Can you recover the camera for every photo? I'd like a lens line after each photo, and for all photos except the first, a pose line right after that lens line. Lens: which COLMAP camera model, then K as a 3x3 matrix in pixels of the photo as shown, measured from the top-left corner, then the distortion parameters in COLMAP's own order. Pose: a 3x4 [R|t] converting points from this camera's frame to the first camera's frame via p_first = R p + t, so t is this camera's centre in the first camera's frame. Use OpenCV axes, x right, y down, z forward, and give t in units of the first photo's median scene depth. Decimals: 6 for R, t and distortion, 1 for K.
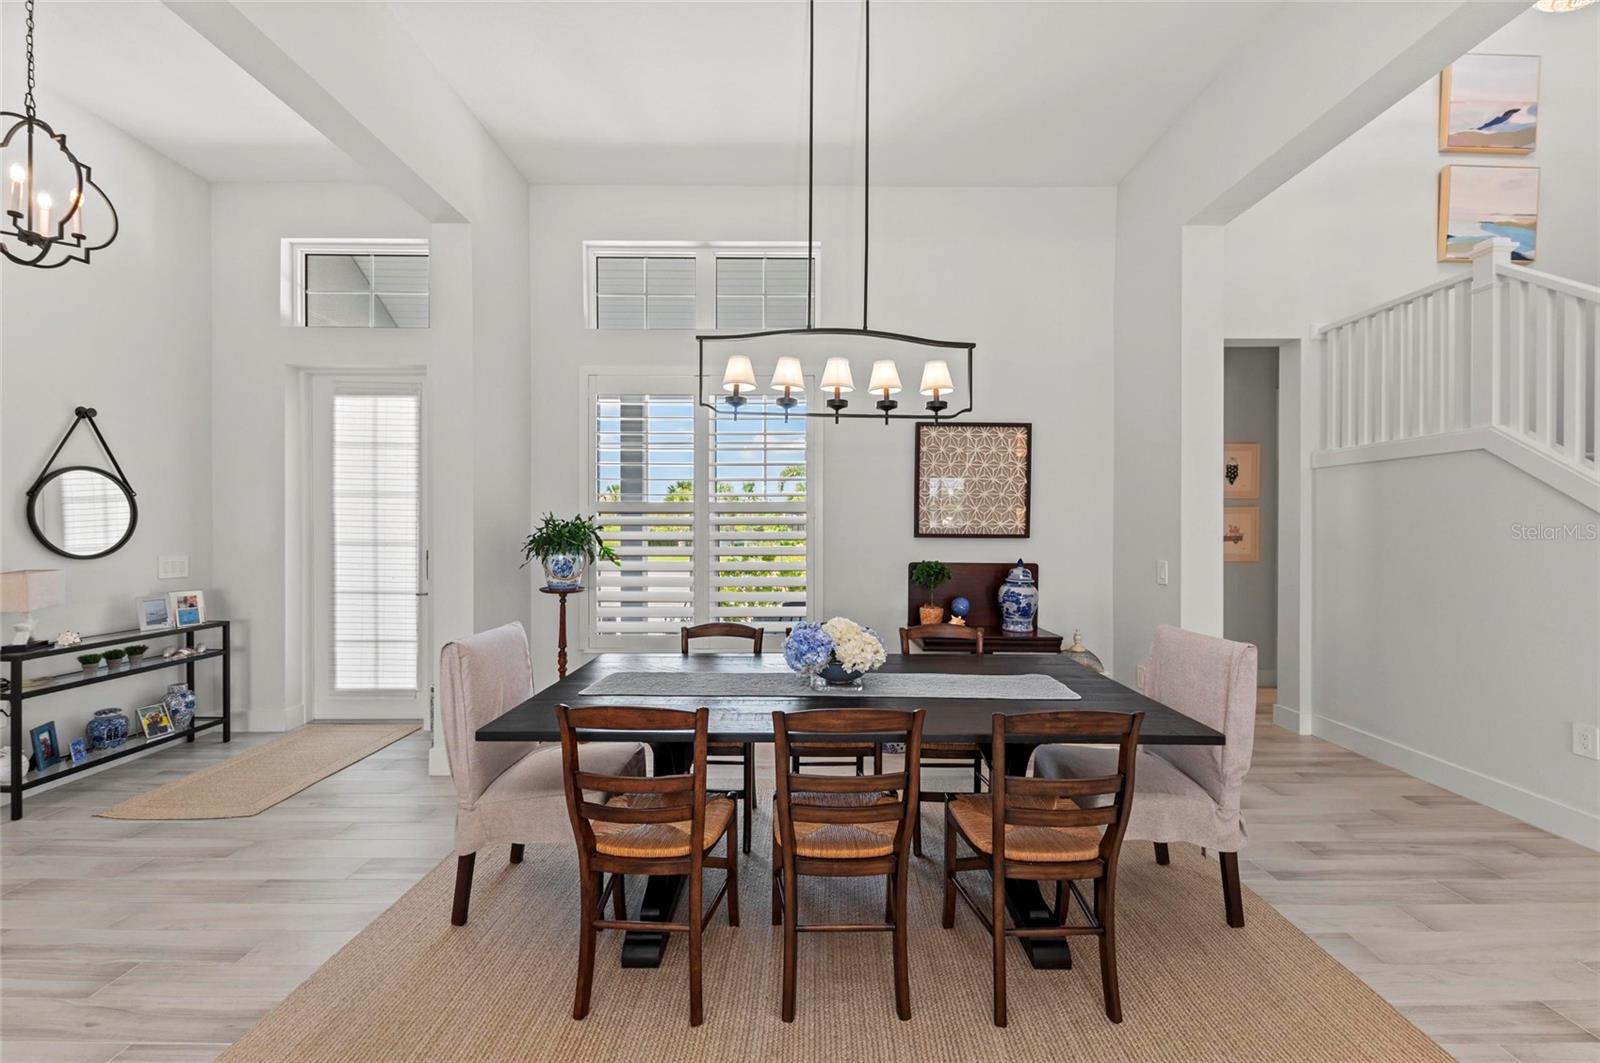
lens RADIAL K [[609.3, 0, 800.0], [0, 609.3, 531.5], [0, 0, 1]] dist [0.012452, -0.005392]
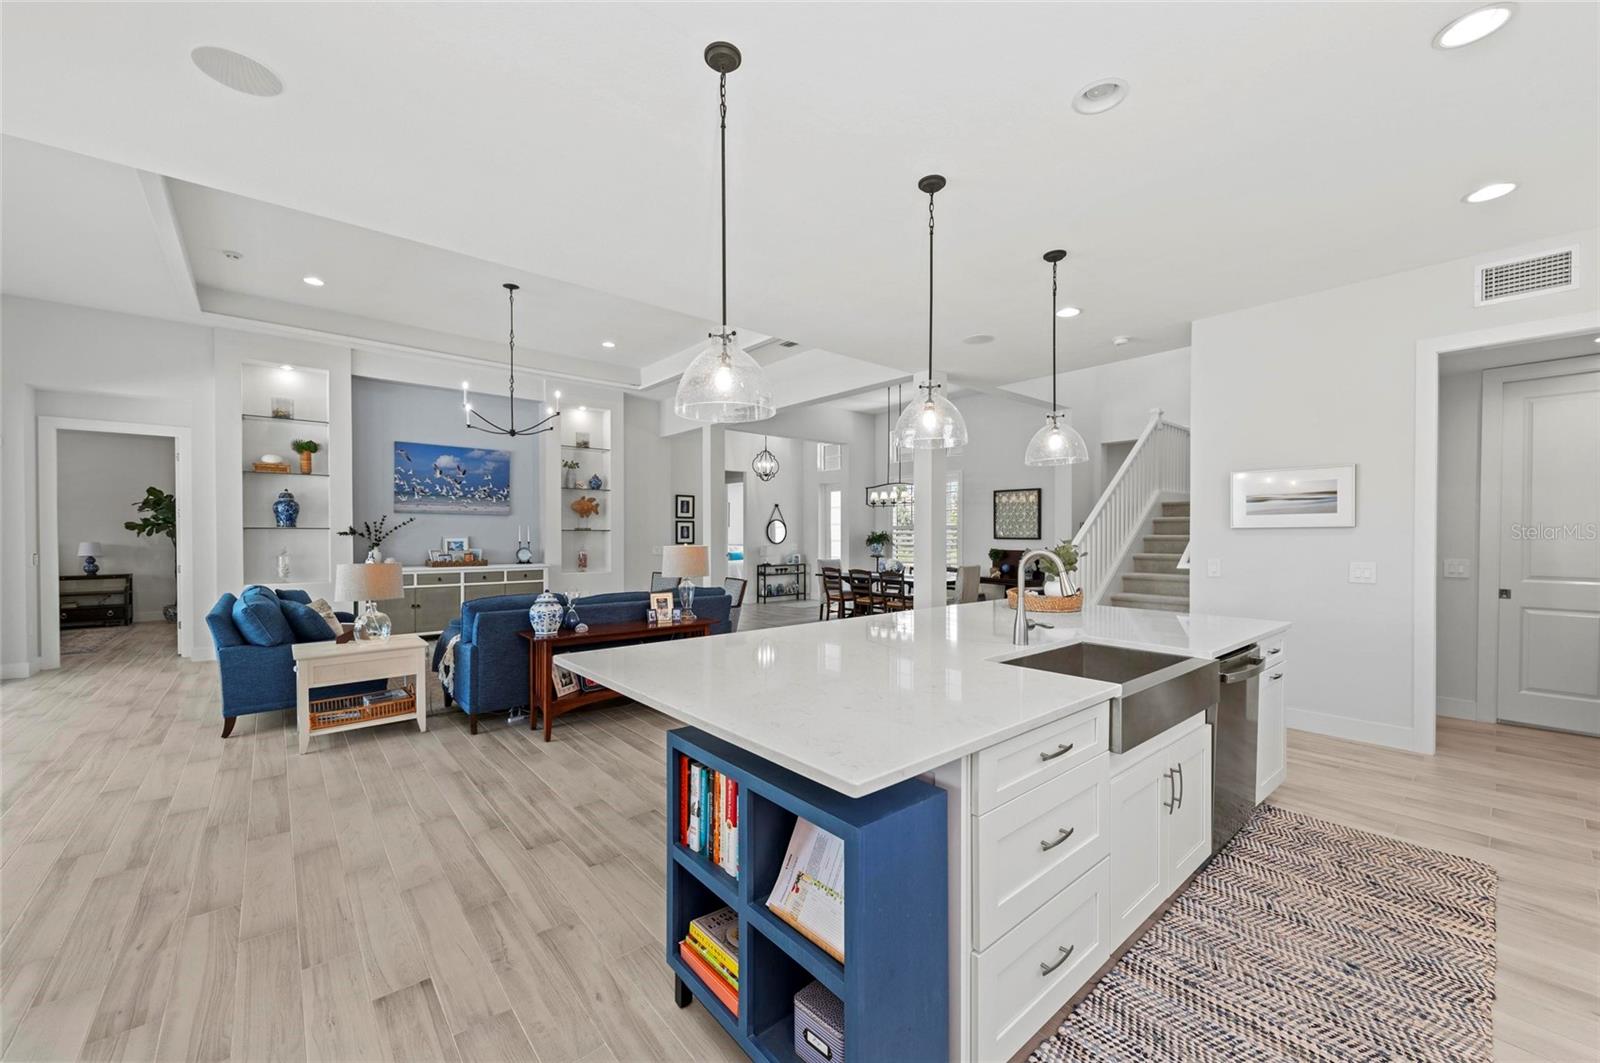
lens RADIAL K [[621.1, 0, 806.0], [0, 621.1, 542.4], [0, 0, 1]] dist [0.013646, -0.000324]
pose [[0.651998, 0.006841, -0.758190, 1.549751], [-0.000339, 0.999962, 0.008730, 0.001658], [0.758221, -0.005435, 0.651975, -1.136887]]
